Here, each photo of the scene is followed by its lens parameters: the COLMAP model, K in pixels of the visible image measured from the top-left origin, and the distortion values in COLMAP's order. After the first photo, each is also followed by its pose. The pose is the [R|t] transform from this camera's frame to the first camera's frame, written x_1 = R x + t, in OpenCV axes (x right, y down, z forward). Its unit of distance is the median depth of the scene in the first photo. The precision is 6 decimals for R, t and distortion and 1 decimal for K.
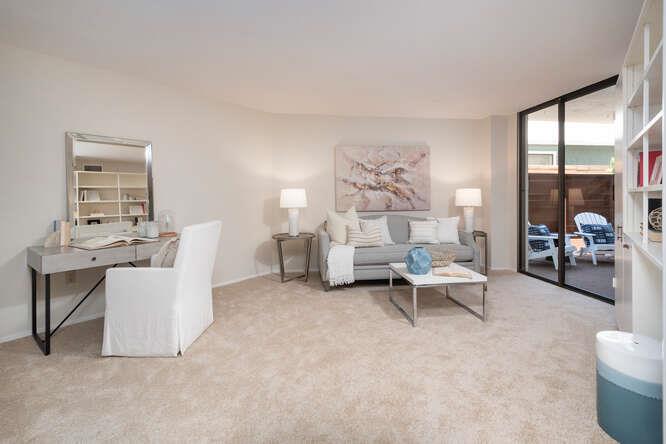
lens RADIAL K [[322.2, 0, 333.0], [0, 322.2, 199.5], [0, 0, 1]] dist [-0.000049, -0.000026]
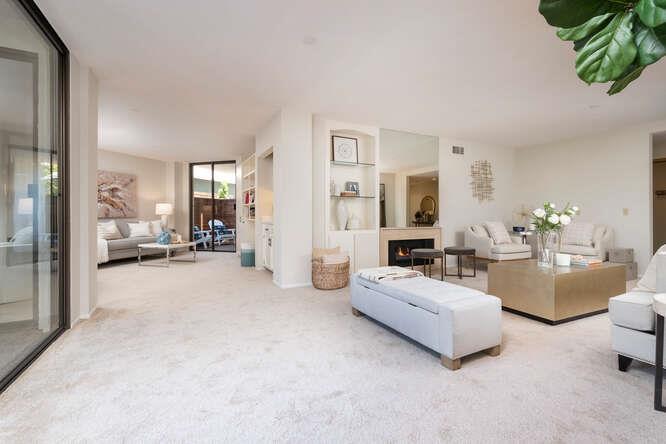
lens RADIAL K [[315.3, 0, 334.8], [0, 315.3, 217.2], [0, 0, 1]] dist [0.000378, 0.000064]
pose [[0.448340, 0.002533, 0.893860, -0.604601], [0.005296, 0.999971, -0.005490, 0.045682], [-0.893848, 0.007196, 0.448313, -0.491601]]
